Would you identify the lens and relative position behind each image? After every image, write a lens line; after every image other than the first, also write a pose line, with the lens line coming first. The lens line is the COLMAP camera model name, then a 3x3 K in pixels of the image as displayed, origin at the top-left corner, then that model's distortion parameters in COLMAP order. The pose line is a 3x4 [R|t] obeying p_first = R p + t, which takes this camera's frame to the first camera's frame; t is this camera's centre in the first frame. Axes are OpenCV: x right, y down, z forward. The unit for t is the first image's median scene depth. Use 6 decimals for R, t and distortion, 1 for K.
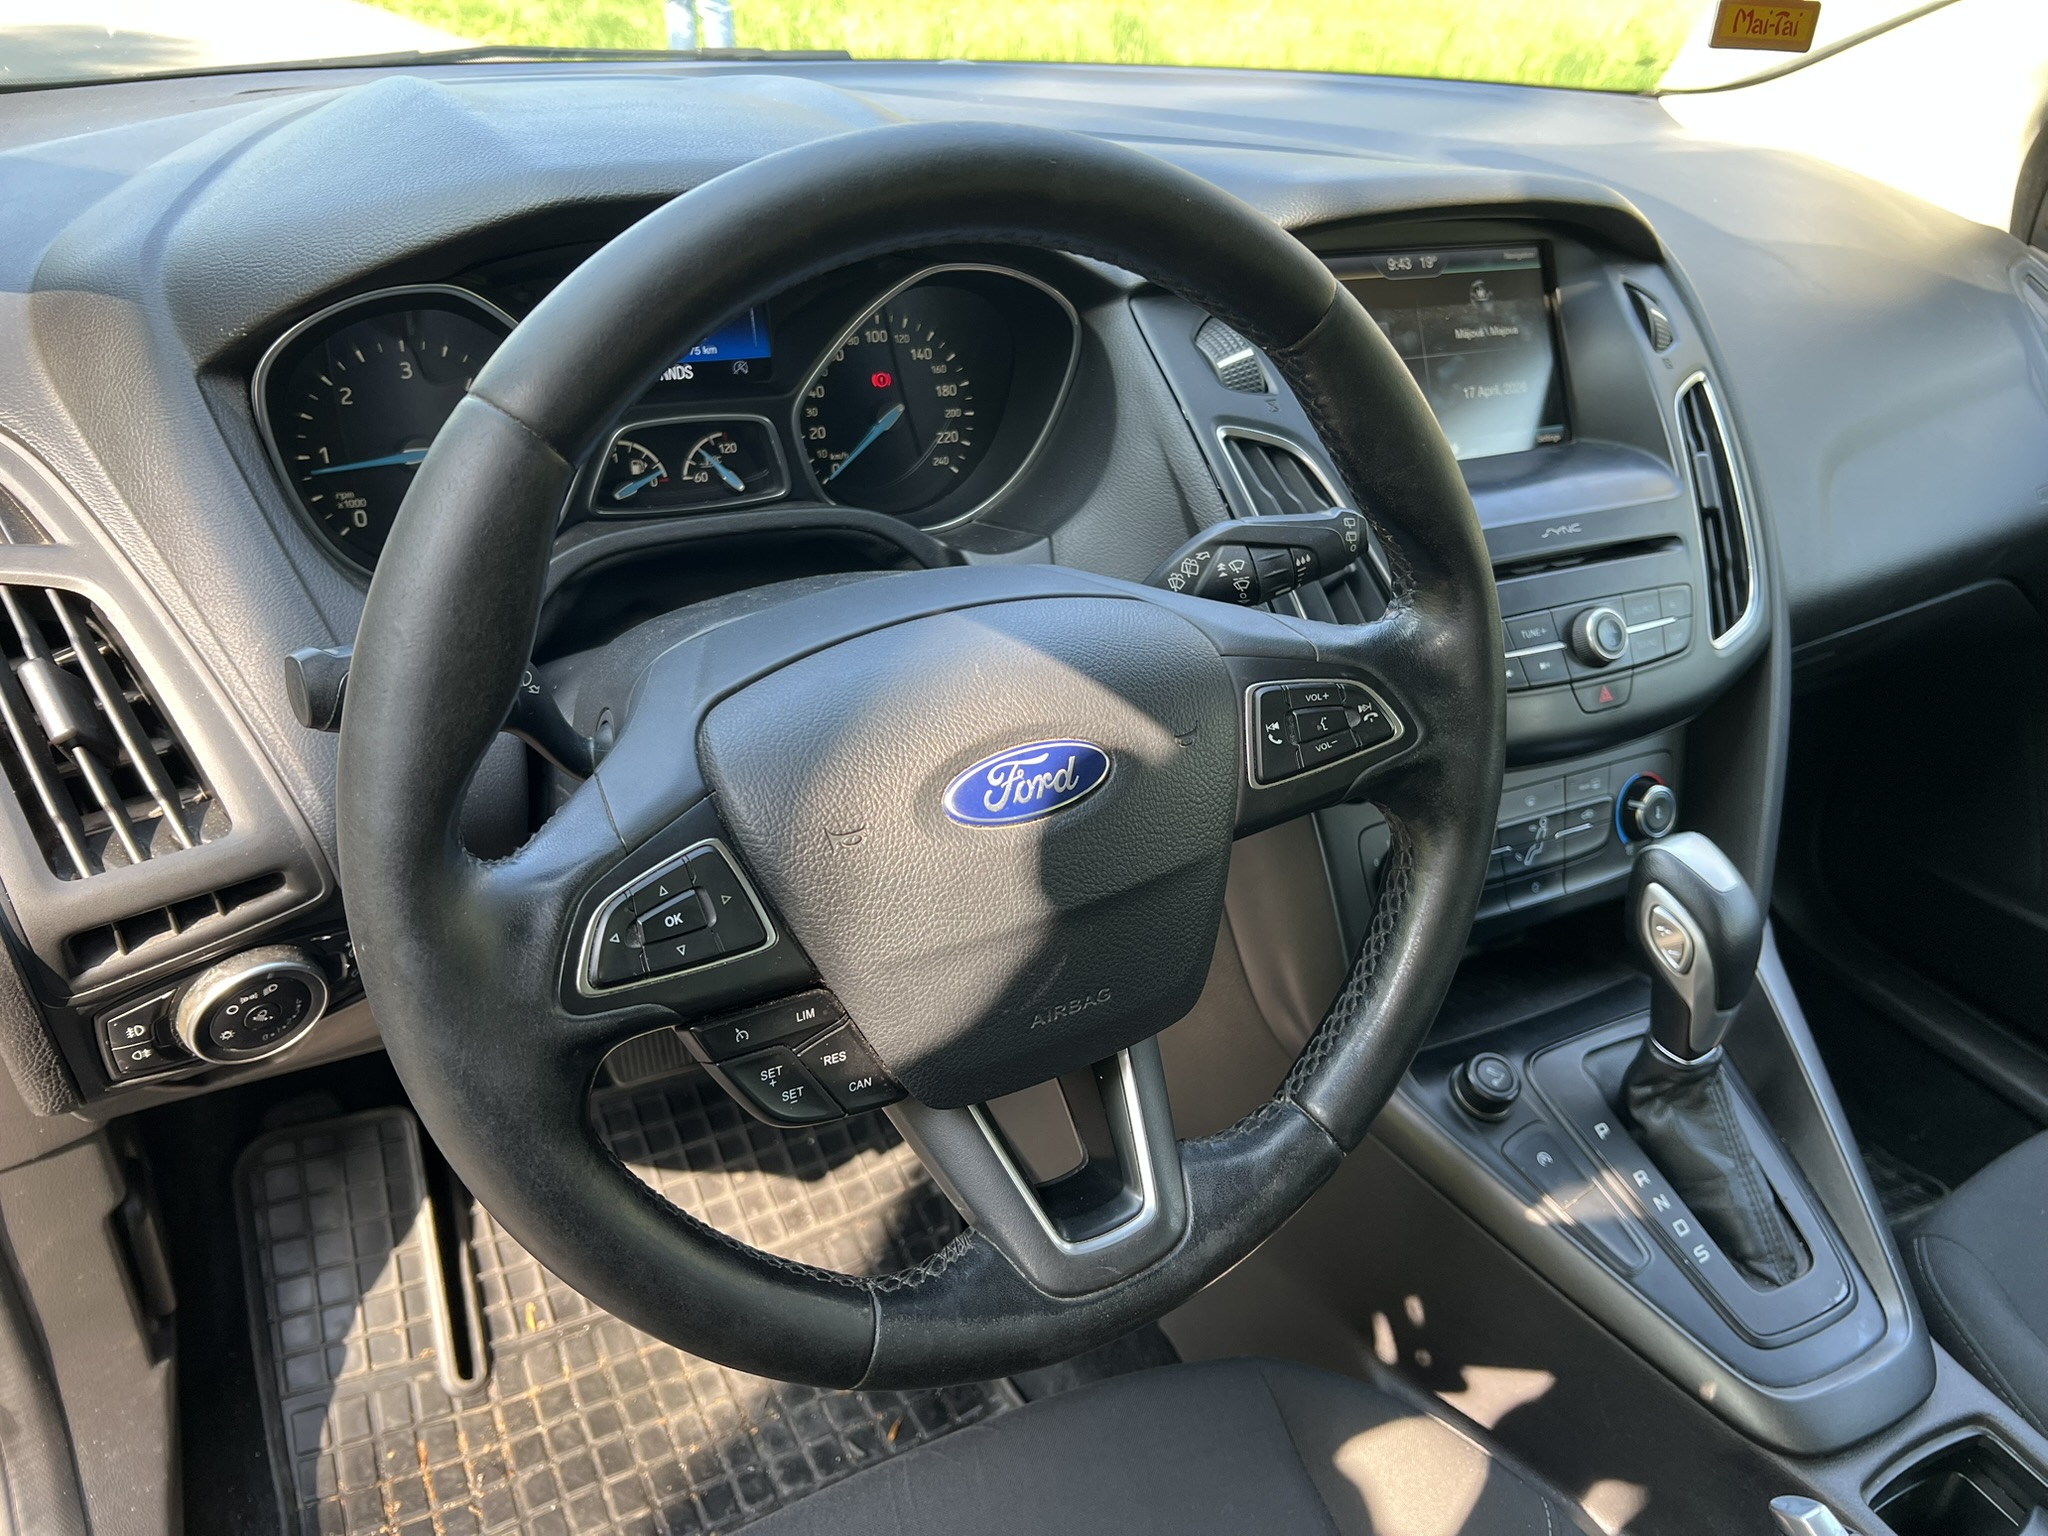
lens RADIAL K [[1641.8, 0, 1024.0], [0, 1641.8, 768.0], [0, 0, 1]] dist [0.007850, -0.115147]
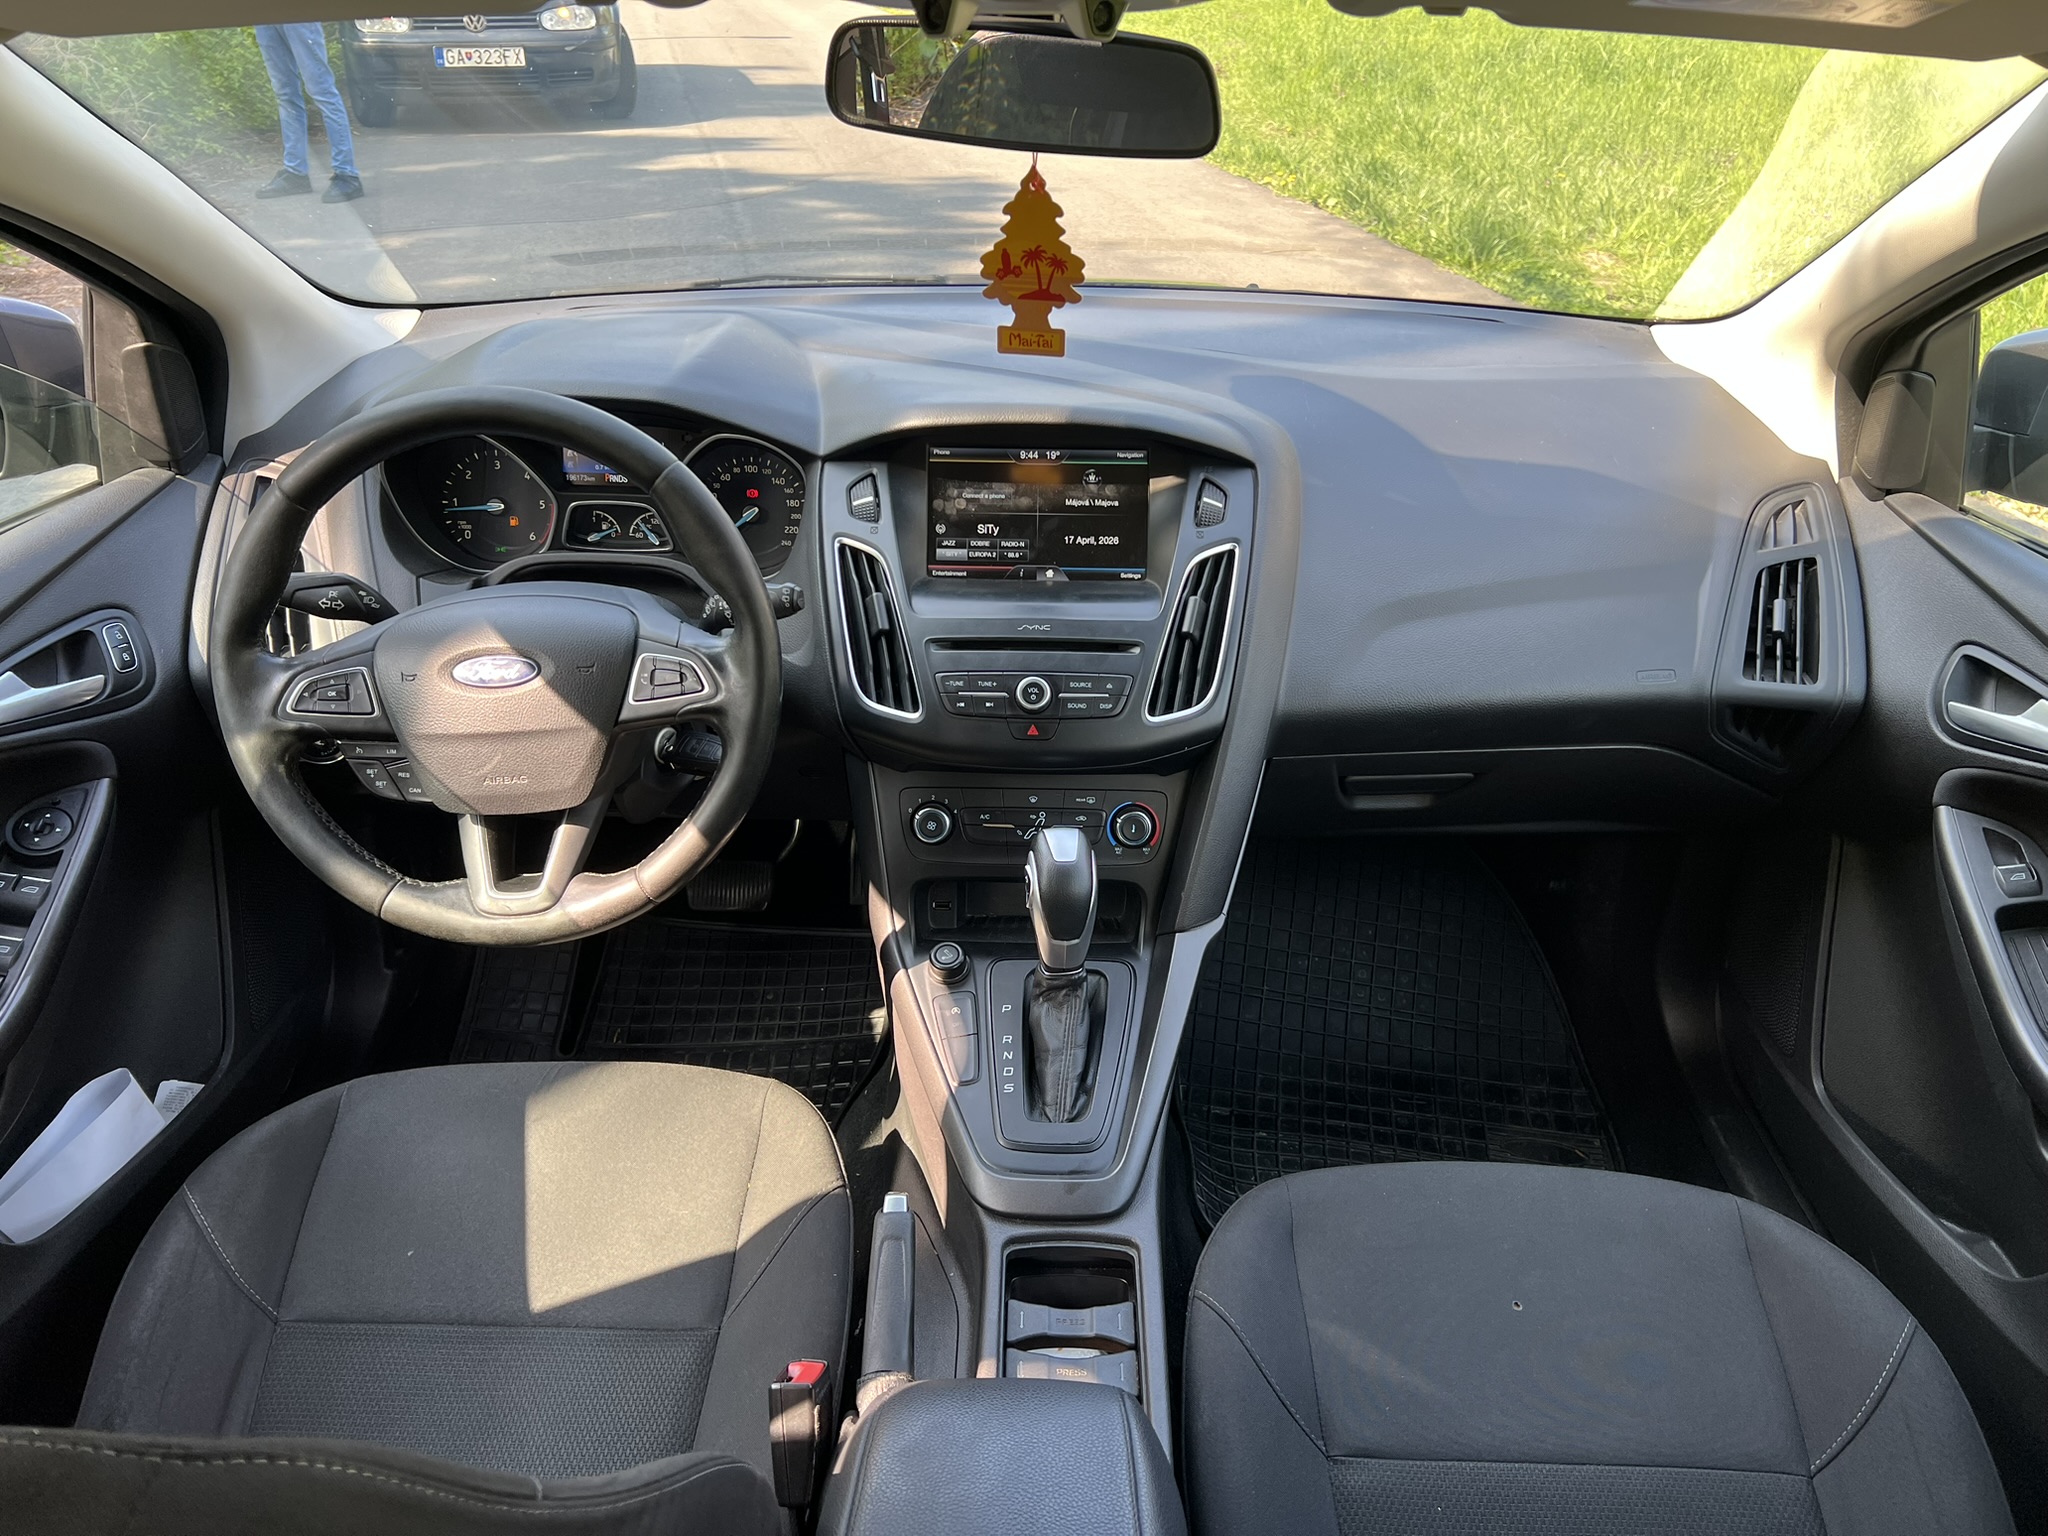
lens RADIAL K [[1641.8, 0, 1024.0], [0, 1641.8, 768.0], [0, 0, 1]] dist [0.007850, -0.115147]
pose [[0.872737, 0.176923, -0.455004, 1.067884], [-0.199418, 0.979913, -0.001472, -0.003474], [0.445604, 0.092021, 0.890488, -0.430911]]
